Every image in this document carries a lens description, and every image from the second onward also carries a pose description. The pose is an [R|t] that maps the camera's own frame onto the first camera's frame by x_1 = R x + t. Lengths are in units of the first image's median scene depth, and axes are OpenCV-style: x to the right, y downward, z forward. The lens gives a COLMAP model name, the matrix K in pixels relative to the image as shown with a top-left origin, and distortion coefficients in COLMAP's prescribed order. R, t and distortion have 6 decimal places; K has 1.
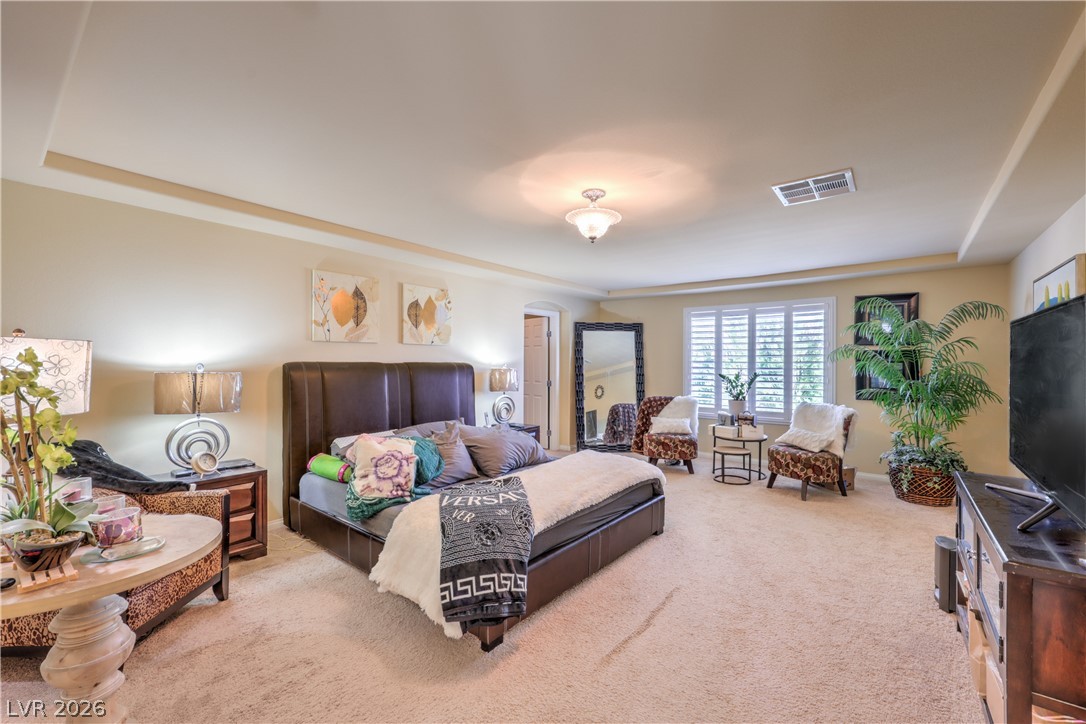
lens RADIAL K [[455.7, 0, 543.4], [0, 455.7, 364.1], [0, 0, 1]] dist [0.003418, -0.000491]
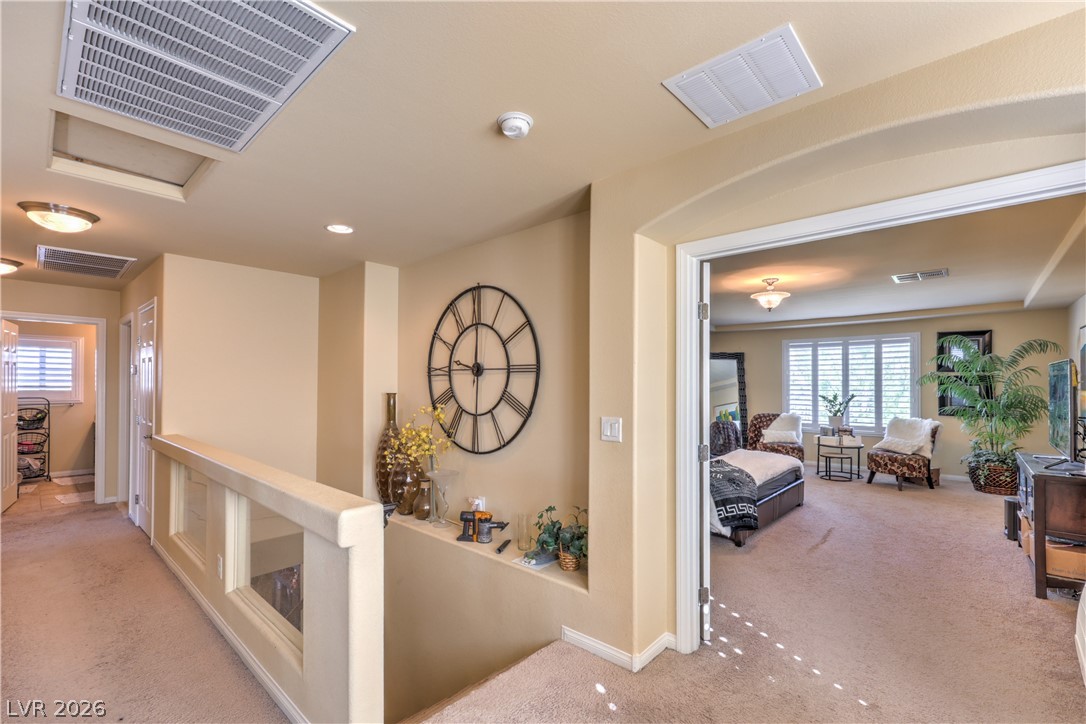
lens RADIAL K [[455.7, 0, 554.6], [0, 455.7, 382.6], [0, 0, 1]] dist [0.003418, -0.000491]
pose [[0.997091, -0.003665, -0.076134, -0.305371], [0.003077, 0.999965, -0.007830, -0.005931], [0.076160, 0.007573, 0.997067, -0.371611]]
